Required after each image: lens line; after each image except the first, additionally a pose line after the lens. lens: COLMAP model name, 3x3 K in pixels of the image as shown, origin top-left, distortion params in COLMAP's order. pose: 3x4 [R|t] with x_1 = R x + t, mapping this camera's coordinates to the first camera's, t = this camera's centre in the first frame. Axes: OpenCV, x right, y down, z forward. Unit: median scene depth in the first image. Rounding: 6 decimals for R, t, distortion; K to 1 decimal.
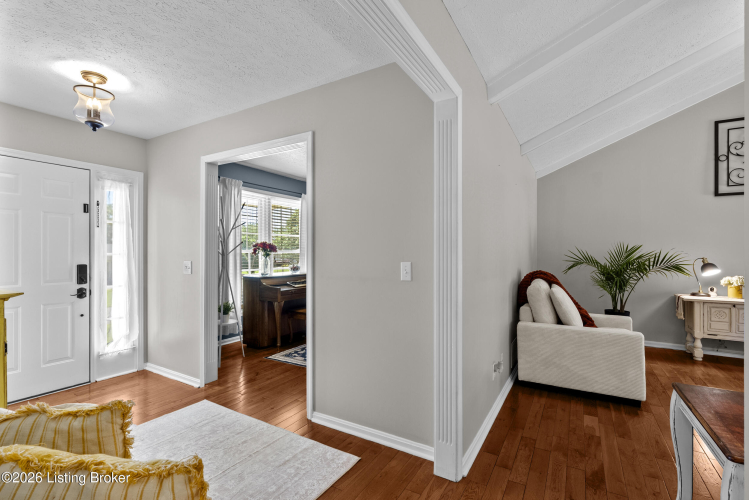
lens RADIAL K [[343.7, 0, 374.5], [0, 343.7, 250.0], [0, 0, 1]] dist [-0.001881, 0.000164]
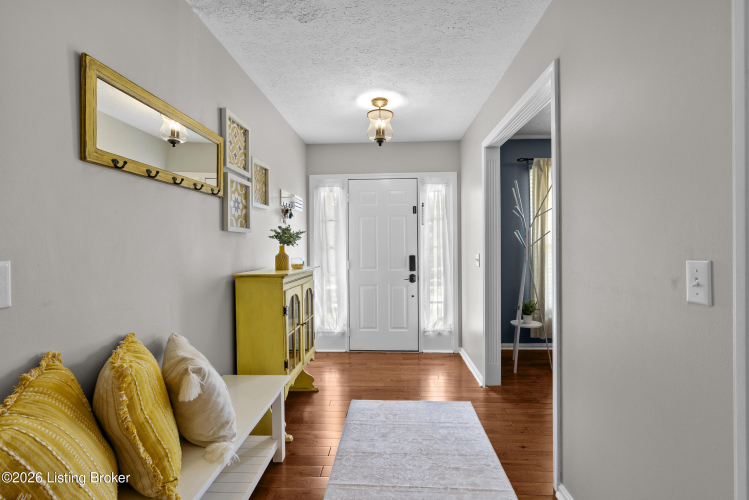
lens RADIAL K [[343.9, 0, 376.6], [0, 343.9, 246.7], [0, 0, 1]] dist [-0.004777, 0.000661]
pose [[0.472985, -0.005529, -0.881053, 0.184913], [0.014754, 0.999890, 0.001646, 0.007036], [0.880947, -0.013778, 0.473014, 0.294570]]
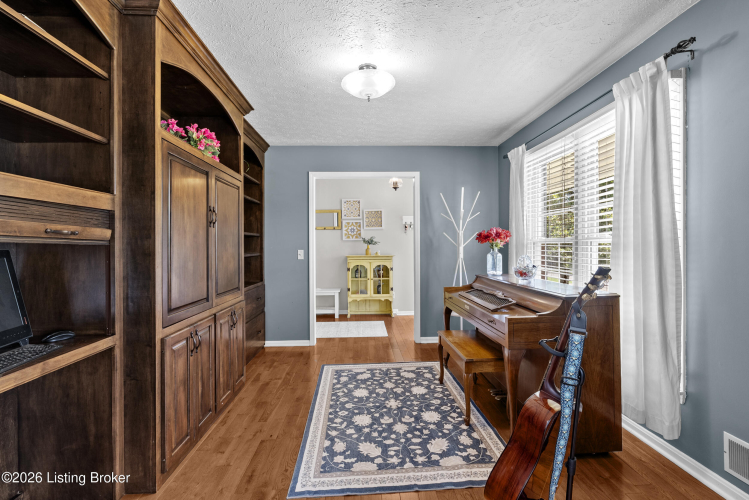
lens RADIAL K [[343.9, 0, 376.6], [0, 343.9, 246.7], [0, 0, 1]] dist [-0.004777, 0.000661]
pose [[-0.831811, 0.009658, -0.554975, 0.387494], [0.014171, 0.999892, -0.003839, 0.018948], [0.554878, -0.011058, -0.831858, 2.030689]]
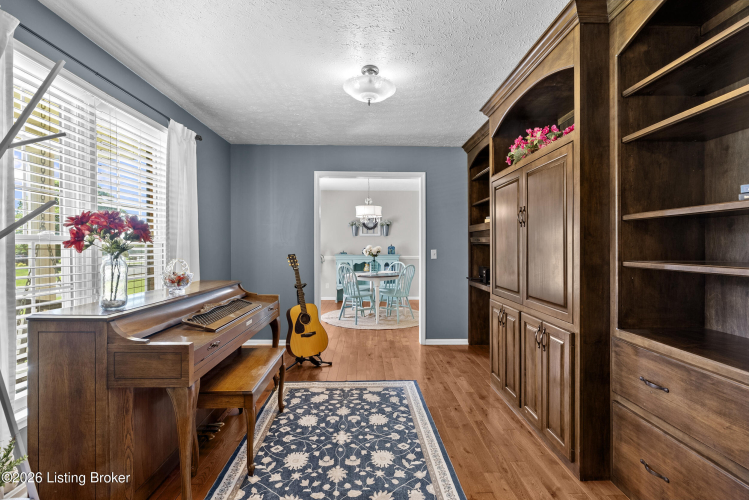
lens RADIAL K [[343.9, 0, 376.6], [0, 343.9, 246.7], [0, 0, 1]] dist [-0.004777, 0.000661]
pose [[0.843359, 0.001642, 0.537348, -0.389779], [-0.005669, 0.999967, 0.005842, 0.011141], [-0.537321, -0.007973, 0.843340, 0.783340]]
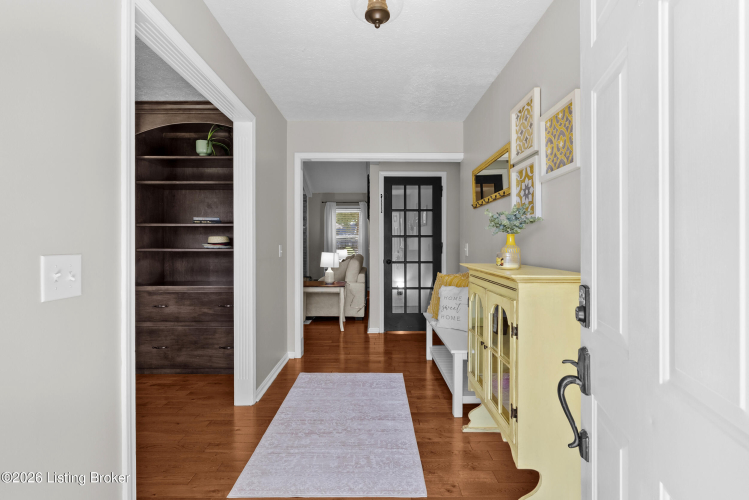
lens RADIAL K [[343.9, 0, 376.6], [0, 343.9, 246.7], [0, 0, 1]] dist [-0.004777, 0.000661]
pose [[-0.516654, -0.005730, 0.856175, -0.954750], [-0.005046, 0.999981, 0.003648, 0.021341], [-0.856179, -0.002436, -0.516673, 0.942104]]
